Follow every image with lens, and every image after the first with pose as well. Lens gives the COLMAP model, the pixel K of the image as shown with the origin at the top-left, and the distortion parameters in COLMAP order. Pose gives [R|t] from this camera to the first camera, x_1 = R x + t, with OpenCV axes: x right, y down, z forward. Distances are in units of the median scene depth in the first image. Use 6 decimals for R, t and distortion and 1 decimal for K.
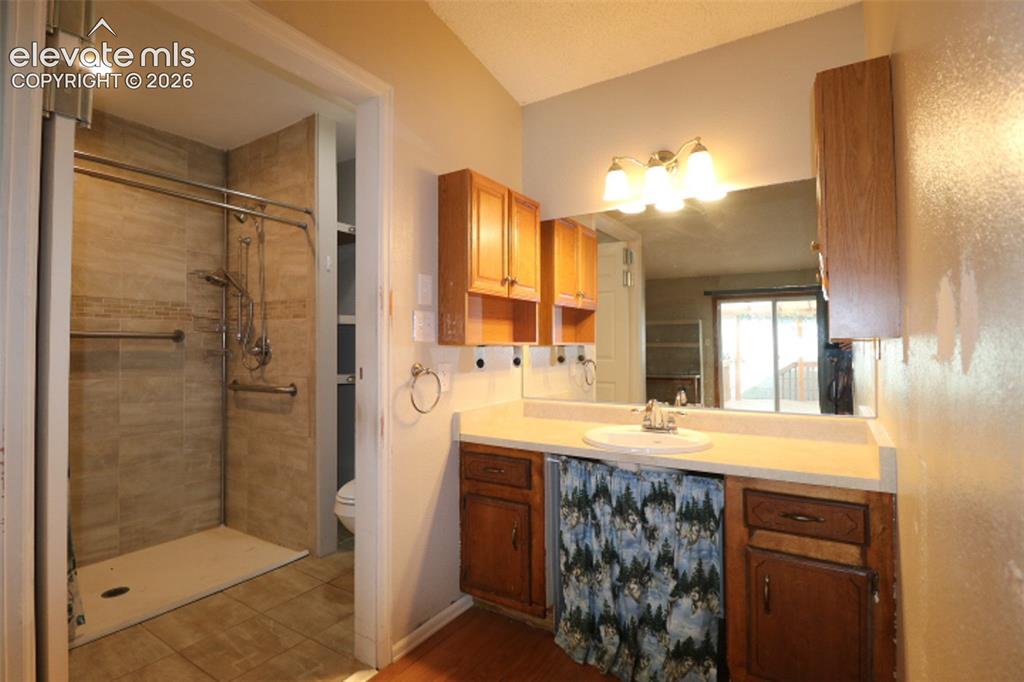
lens RADIAL K [[502.5, 0, 511.4], [0, 502.5, 335.5], [0, 0, 1]] dist [-0.004242, -0.004854]
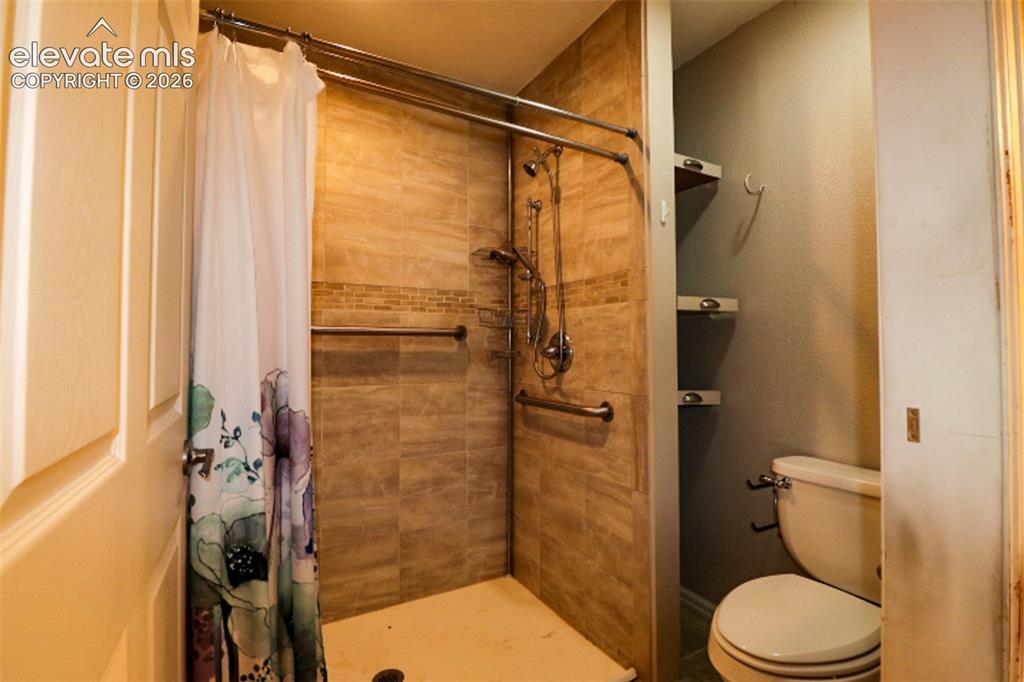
lens RADIAL K [[470.4, 0, 512.9], [0, 470.4, 340.9], [0, 0, 1]] dist [0.004296, -0.000277]
pose [[0.887412, -0.002509, -0.460970, -0.255880], [0.005373, 0.999974, 0.004902, 0.011013], [0.460945, -0.006826, 0.887402, 0.389332]]
